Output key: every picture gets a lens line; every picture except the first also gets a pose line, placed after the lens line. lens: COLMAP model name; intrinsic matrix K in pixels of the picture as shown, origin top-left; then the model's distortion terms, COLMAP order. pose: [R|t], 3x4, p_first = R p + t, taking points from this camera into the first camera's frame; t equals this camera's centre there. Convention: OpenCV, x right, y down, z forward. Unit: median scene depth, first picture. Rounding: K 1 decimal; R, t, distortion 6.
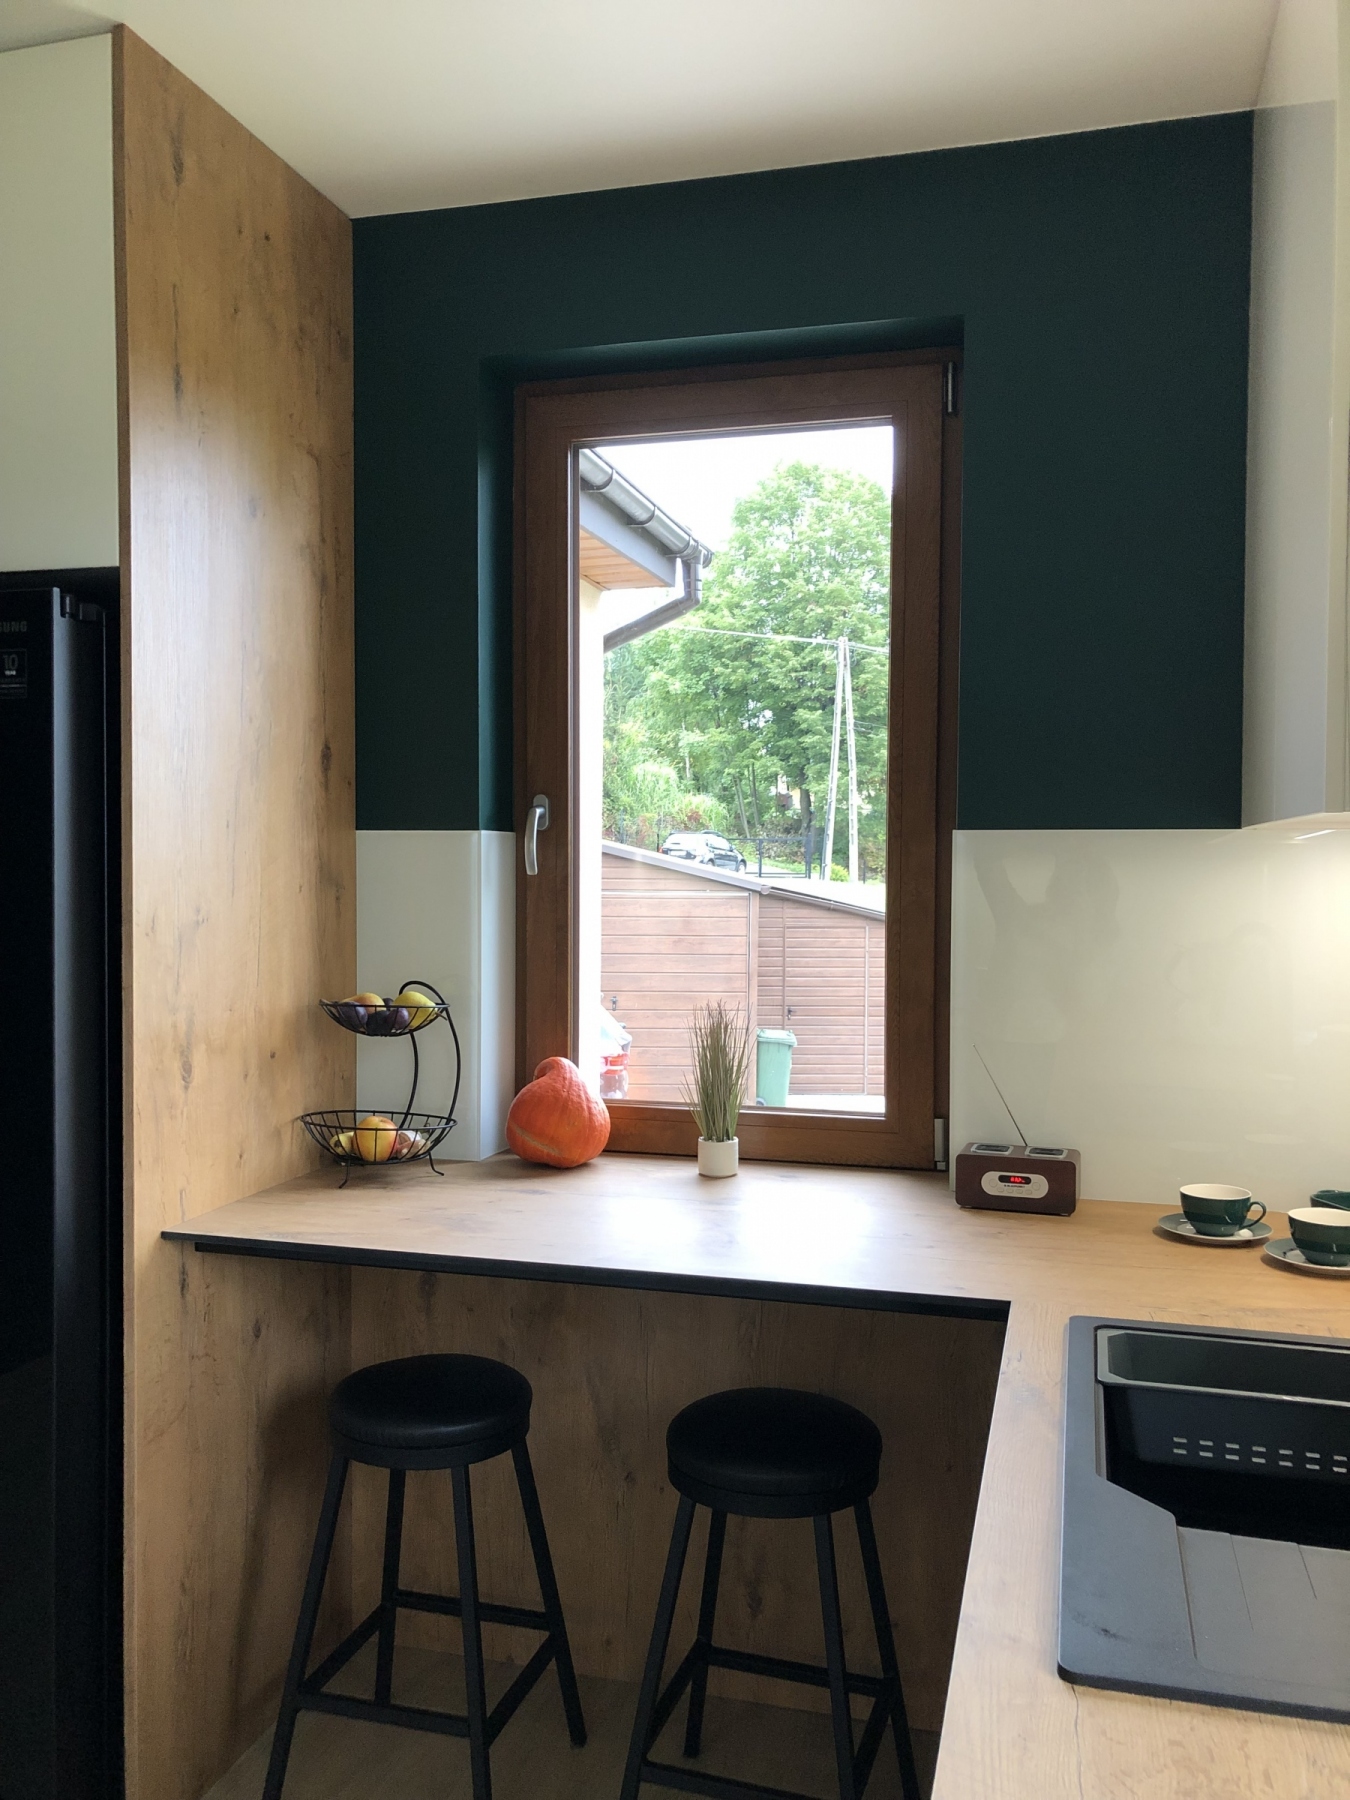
lens RADIAL K [[1433.7, 0, 675.0], [0, 1433.7, 900.0], [0, 0, 1]] dist [0.033117, -0.063412]
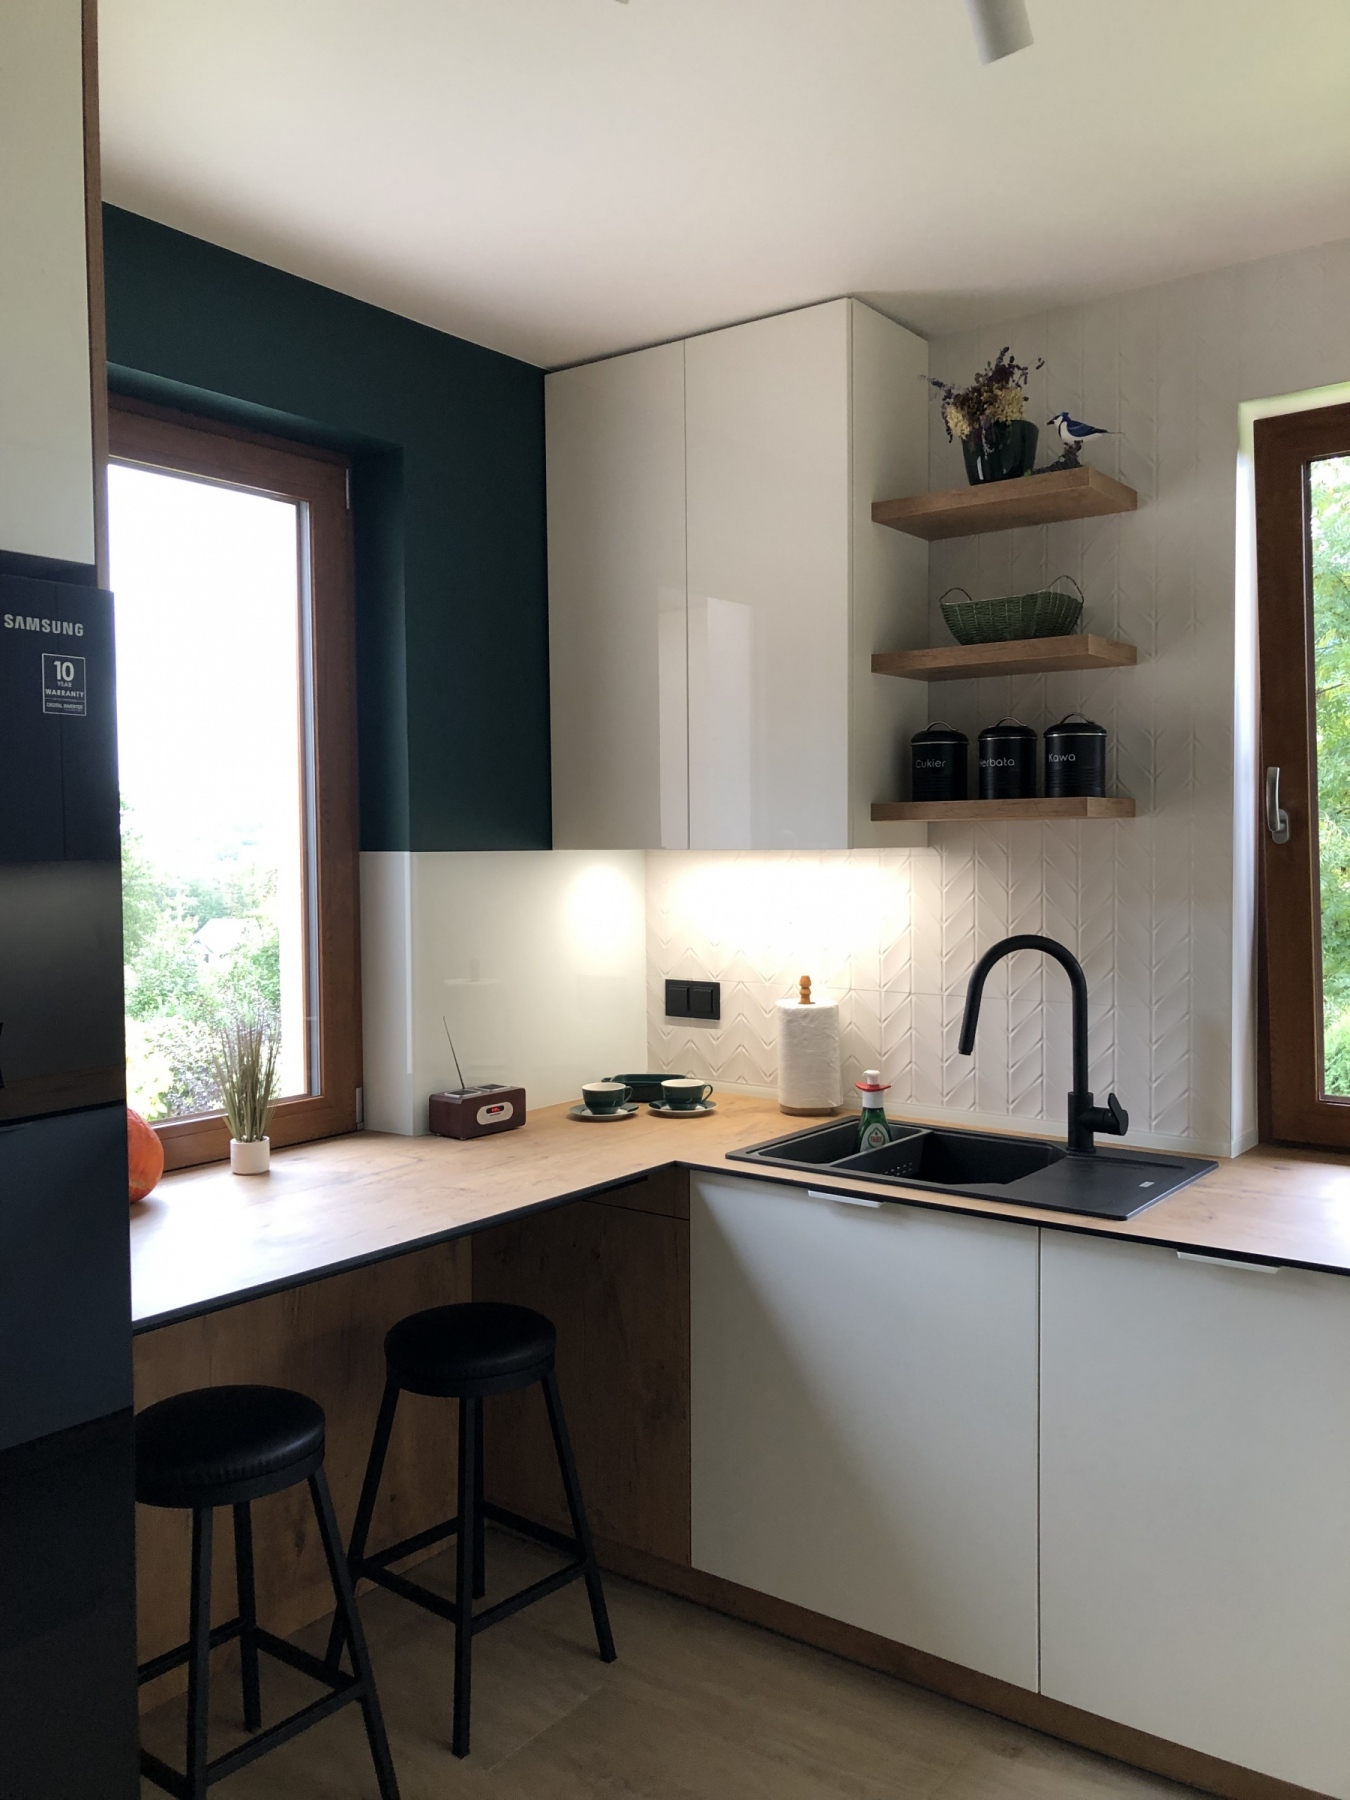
lens RADIAL K [[1471.1, 0, 675.0], [0, 1471.1, 900.0], [0, 0, 1]] dist [-0.004218, 0.049080]
pose [[0.359781, -0.045231, 0.931940, -0.816320], [0.038296, 0.998698, 0.033686, -0.036317], [-0.932251, 0.023570, 0.361045, 0.273812]]
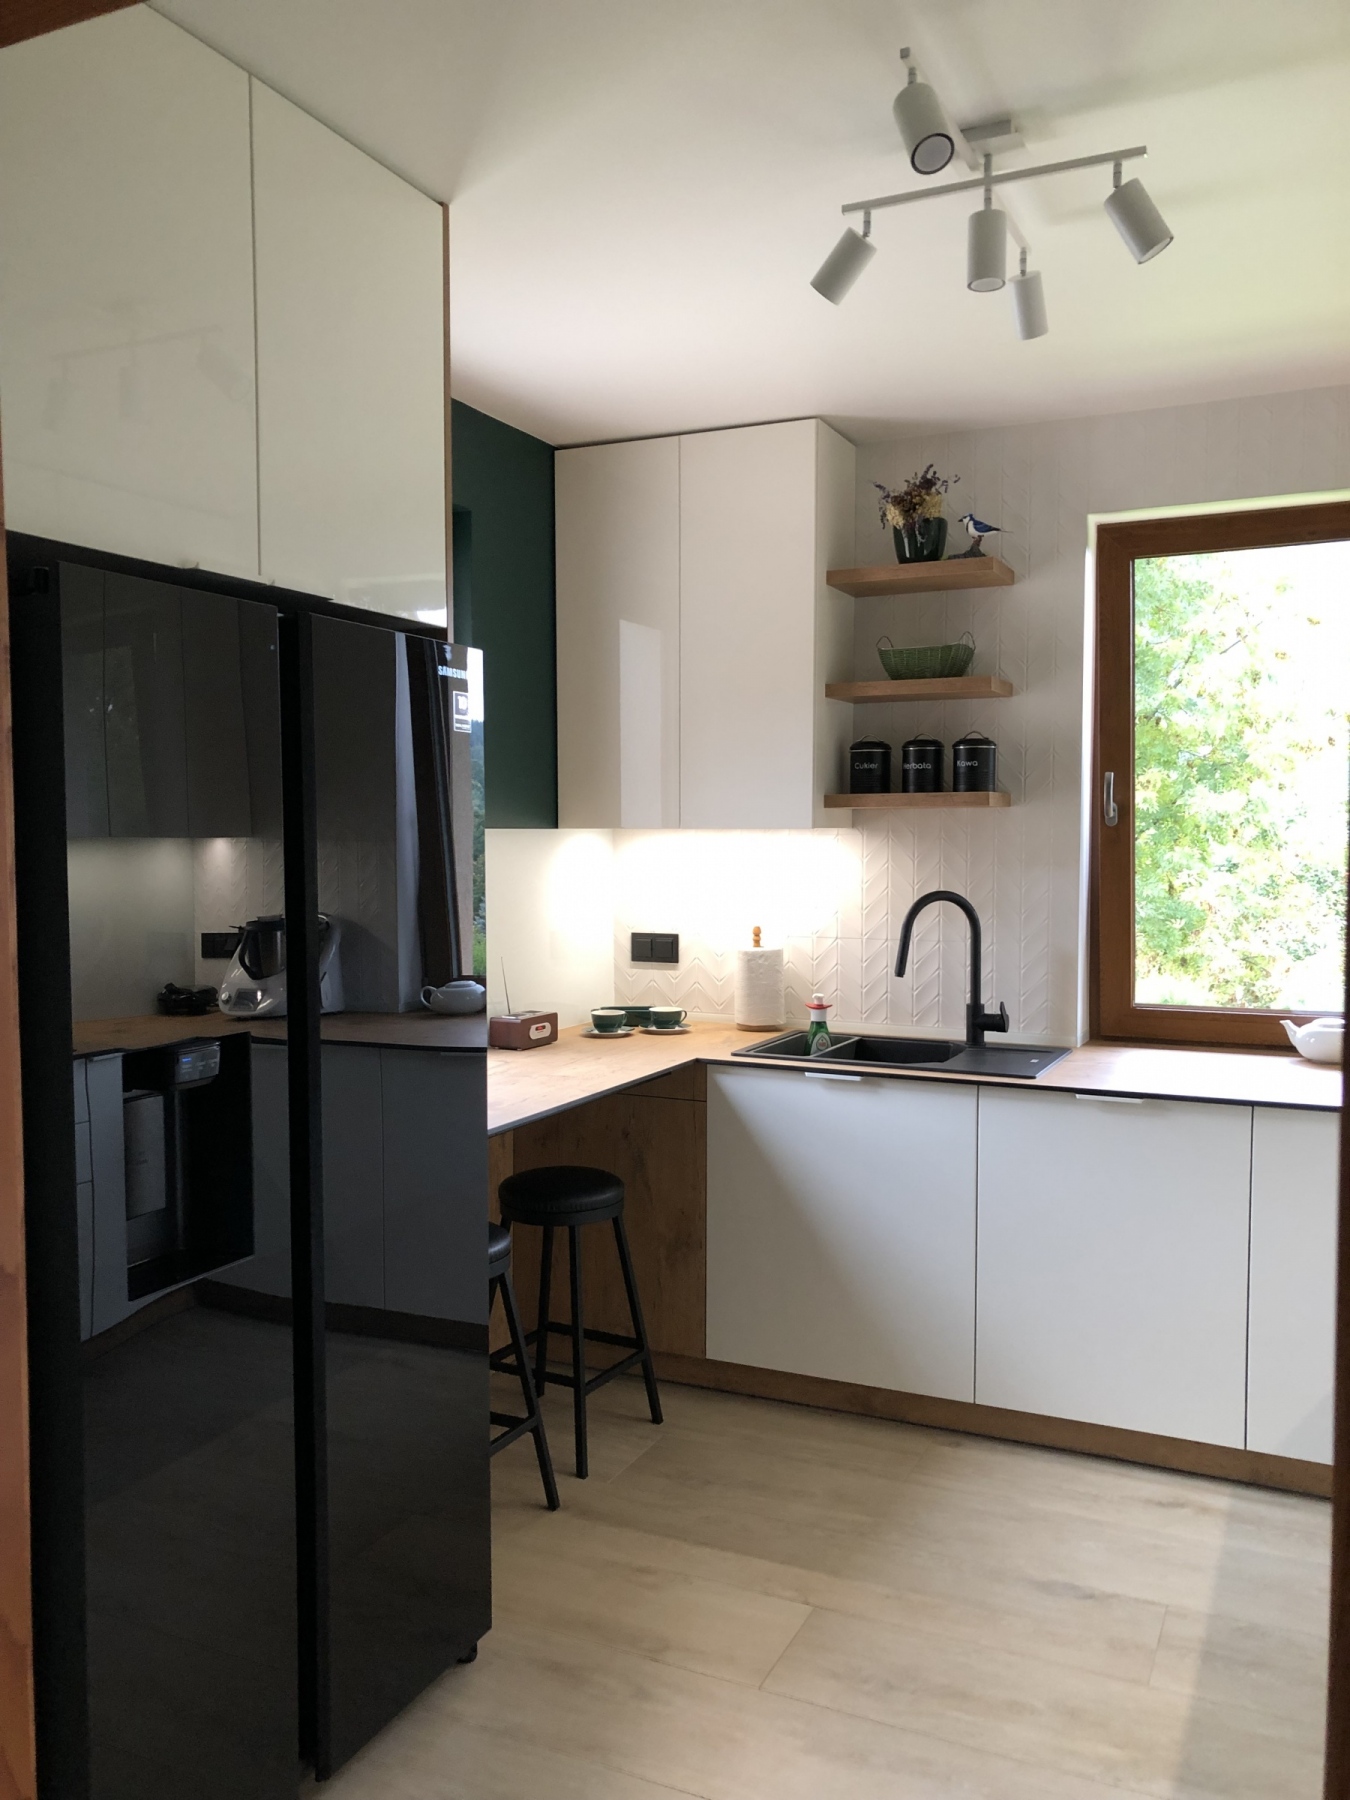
lens RADIAL K [[1474.4, 0, 663.4], [0, 1474.4, 924.5], [0, 0, 1]] dist [0.035919, 0.000806]
pose [[0.166771, -0.068206, 0.983634, -1.242776], [0.032148, 0.997450, 0.063714, -0.035260], [-0.985471, 0.020997, 0.168538, 0.446791]]
